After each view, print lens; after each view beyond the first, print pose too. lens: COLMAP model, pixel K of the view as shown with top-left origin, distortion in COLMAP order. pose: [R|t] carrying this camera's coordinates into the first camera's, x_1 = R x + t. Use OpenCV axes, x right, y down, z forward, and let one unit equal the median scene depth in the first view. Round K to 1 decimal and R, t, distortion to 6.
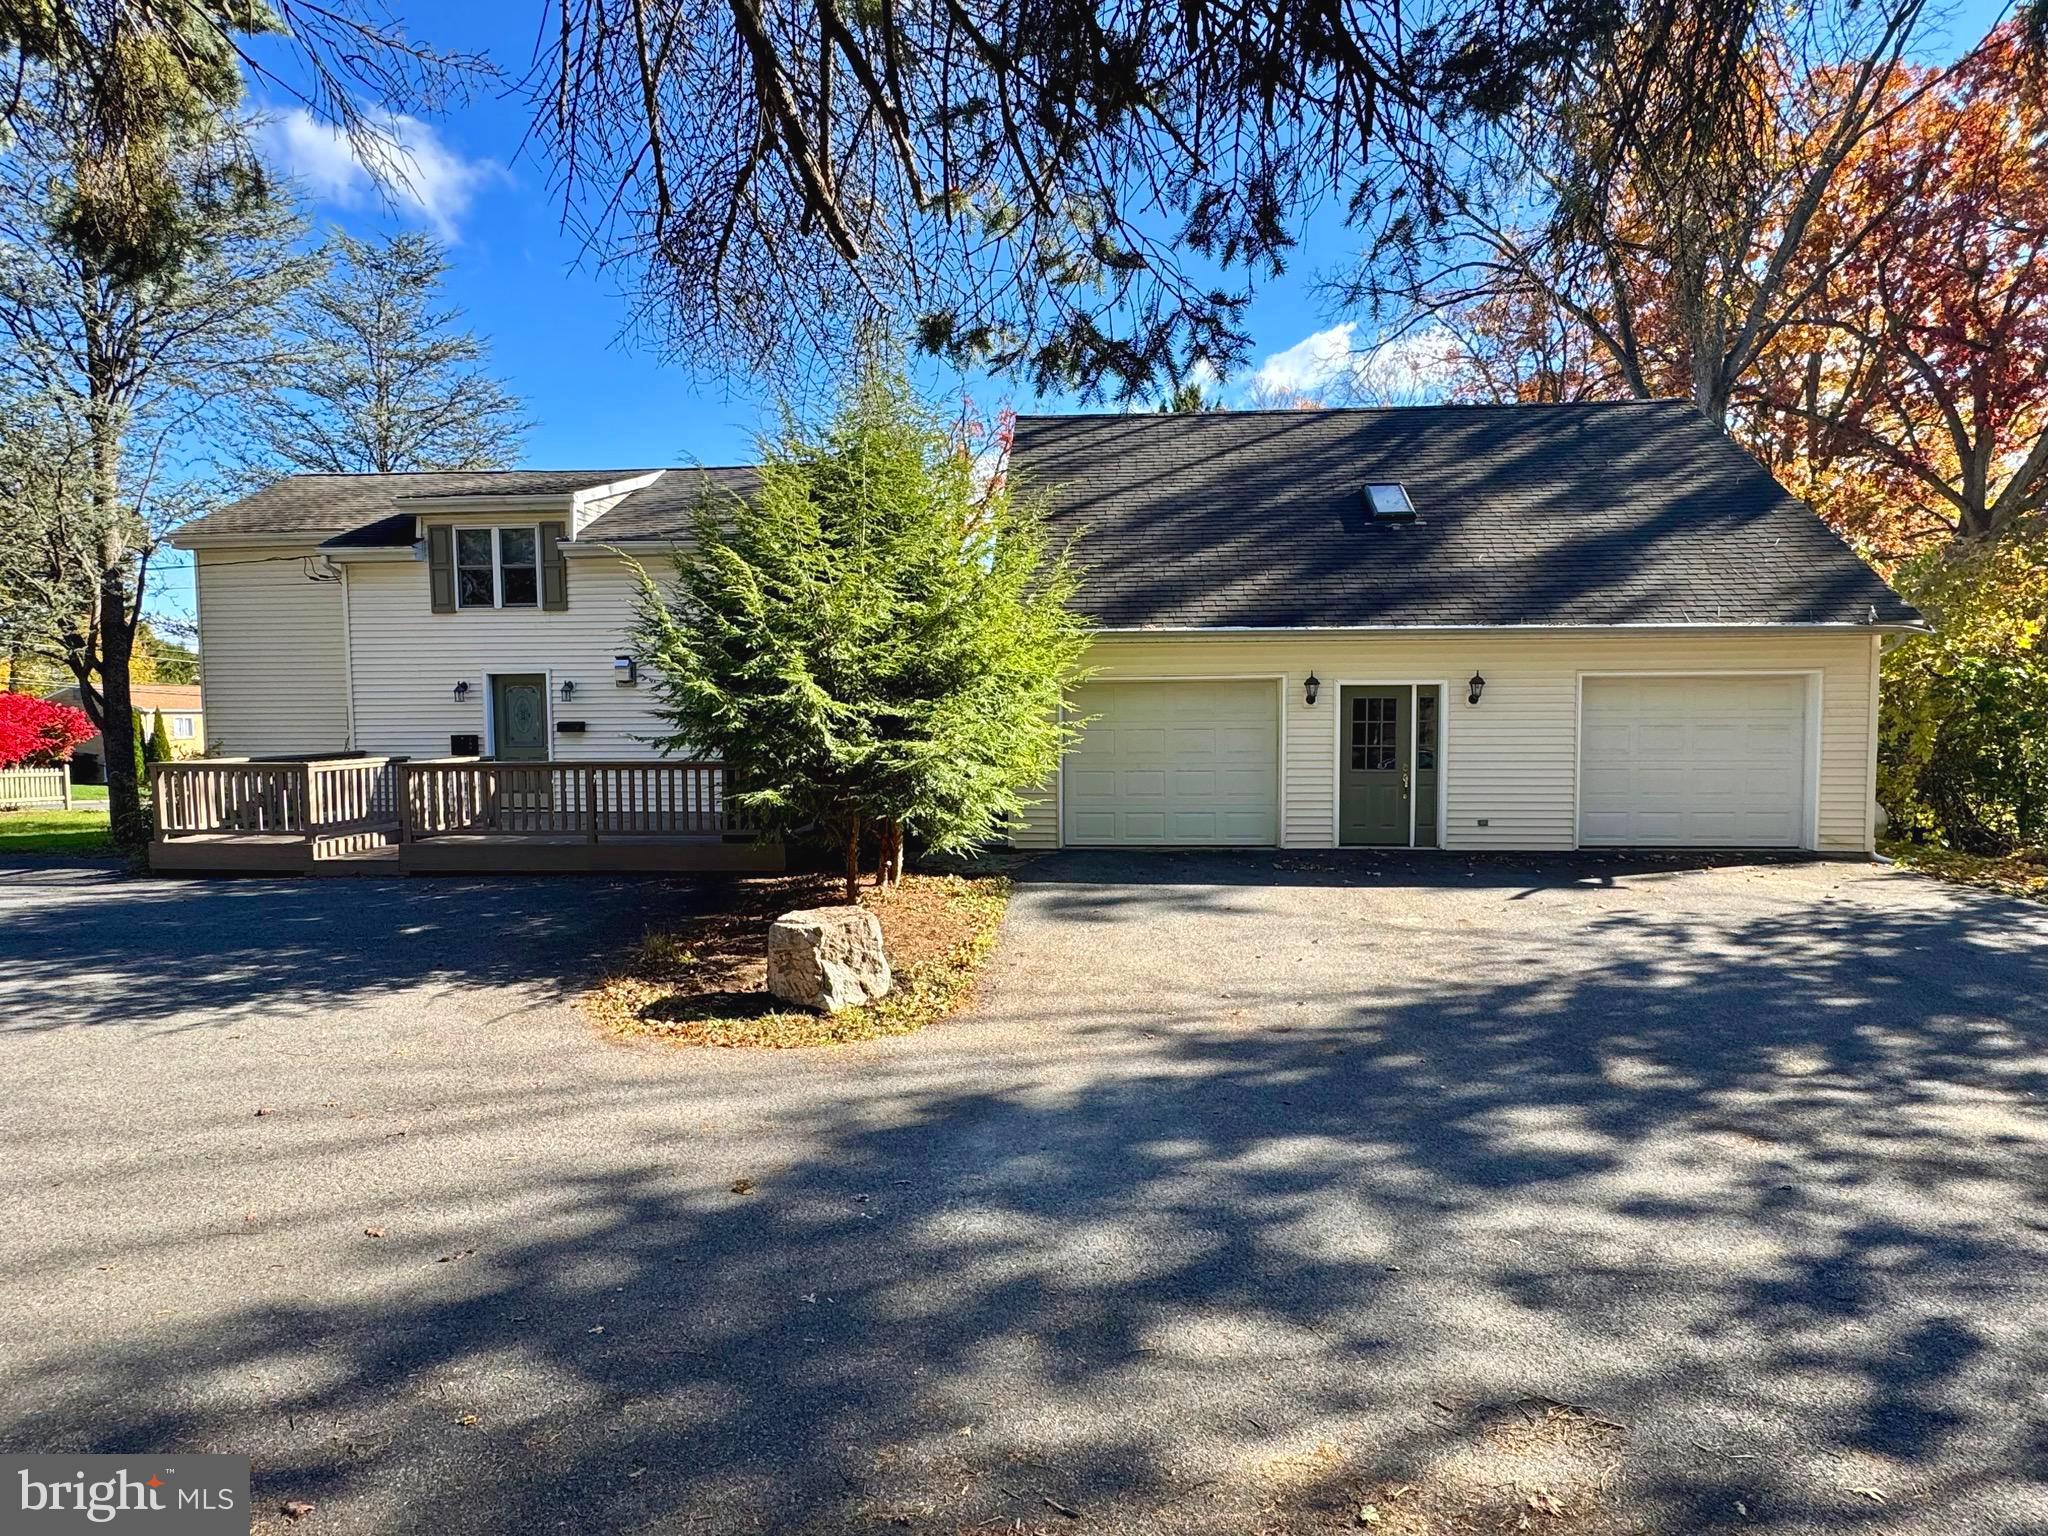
lens RADIAL K [[1060.5, 0, 1024.0], [0, 1060.5, 768.0], [0, 0, 1]] dist [-0.001014, -0.000571]
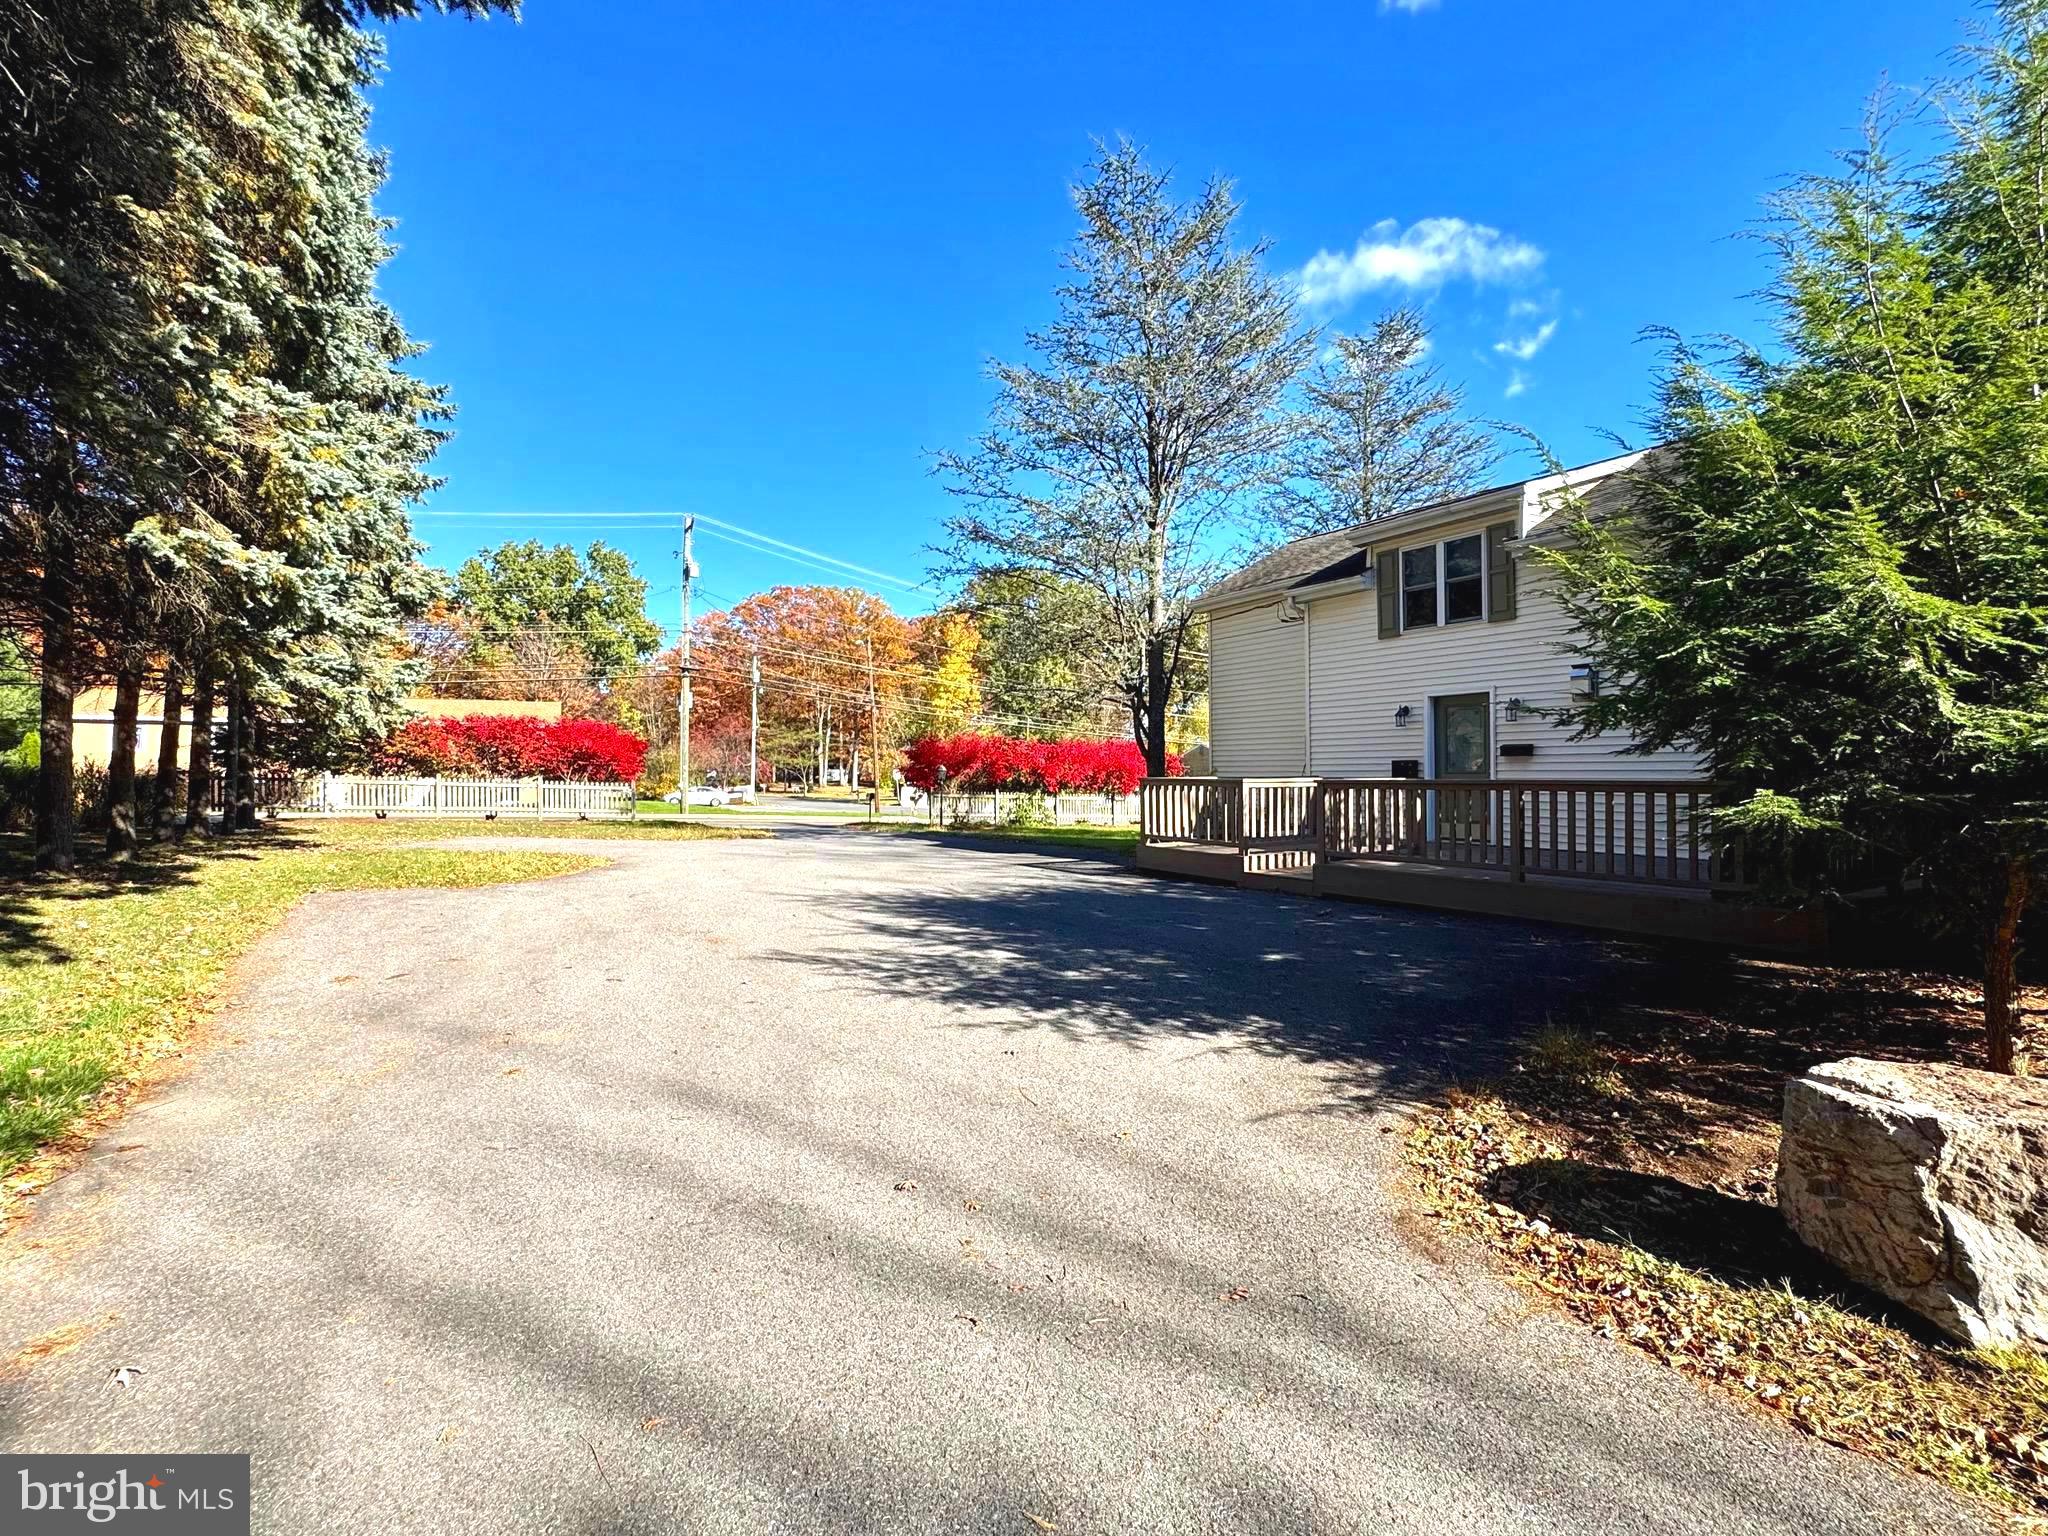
lens RADIAL K [[930.6, 0, 1024.0], [0, 930.6, 768.0], [0, 0, 1]] dist [-0.002114, -0.000678]
pose [[0.594225, -0.000127, -0.804299, -0.064535], [-0.041638, 0.998654, -0.030920, 0.022551], [0.803220, 0.051863, 0.593420, 0.281261]]
